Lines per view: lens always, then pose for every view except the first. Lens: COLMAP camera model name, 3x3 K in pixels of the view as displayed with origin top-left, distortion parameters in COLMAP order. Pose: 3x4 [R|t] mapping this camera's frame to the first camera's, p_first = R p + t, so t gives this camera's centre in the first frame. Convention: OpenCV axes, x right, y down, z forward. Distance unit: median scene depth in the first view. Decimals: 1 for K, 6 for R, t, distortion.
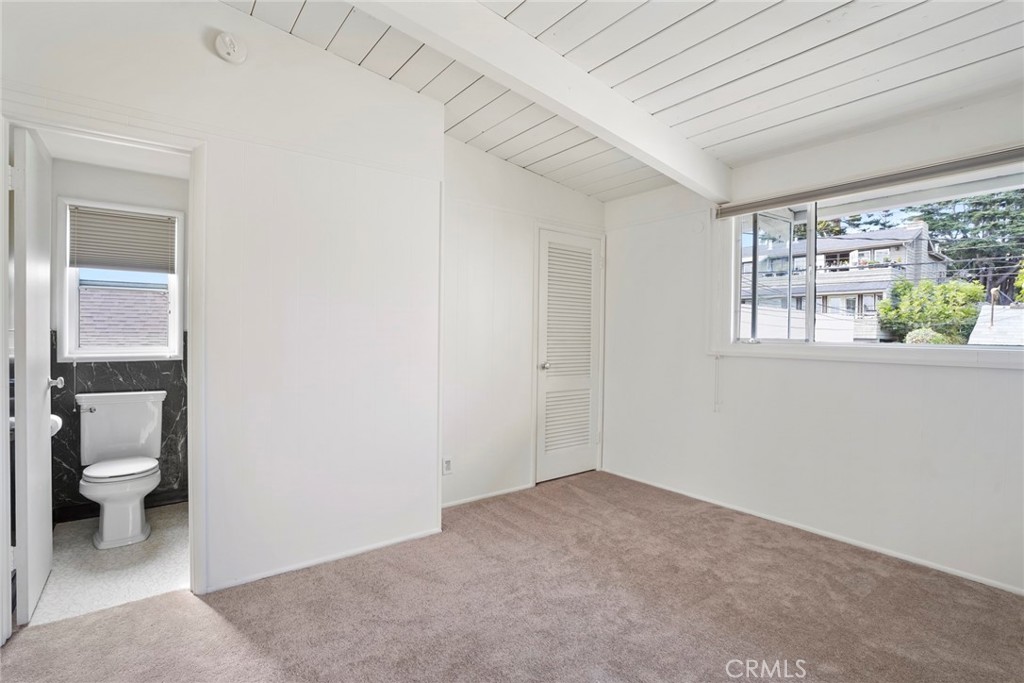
lens RADIAL K [[478.0, 0, 505.6], [0, 478.0, 342.9], [0, 0, 1]] dist [-0.053723, 0.019987]
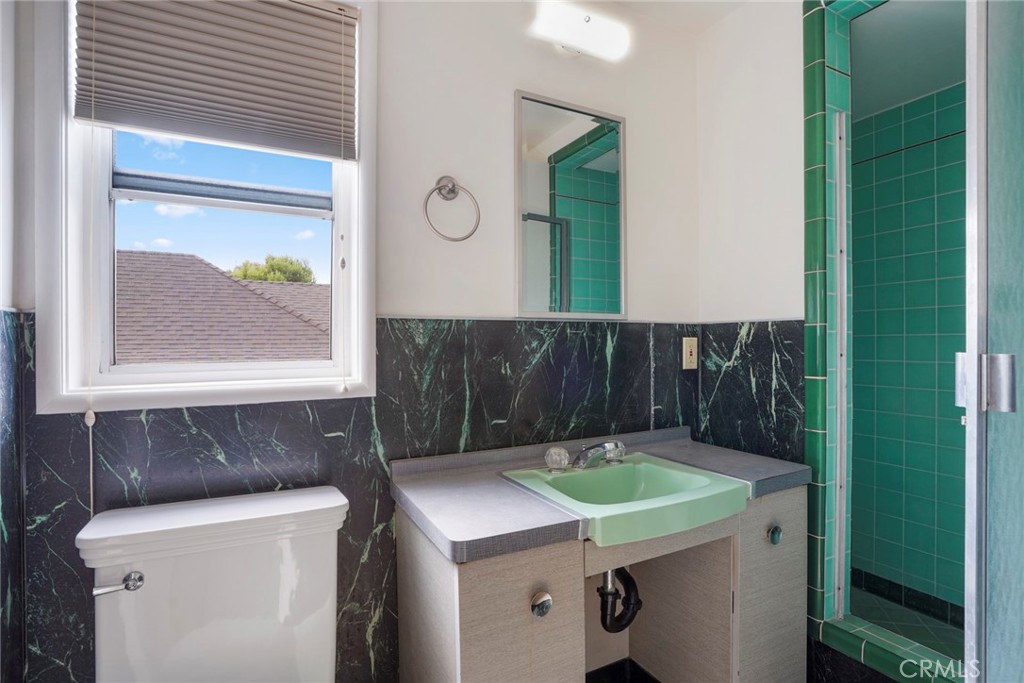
lens RADIAL K [[527.7, 0, 515.7], [0, 527.7, 347.5], [0, 0, 1]] dist [-0.042785, 0.022758]
pose [[0.983658, -0.012968, -0.179582, -0.554601], [0.010932, 0.999864, -0.012324, 0.004640], [0.179717, 0.010159, 0.983666, 0.673097]]
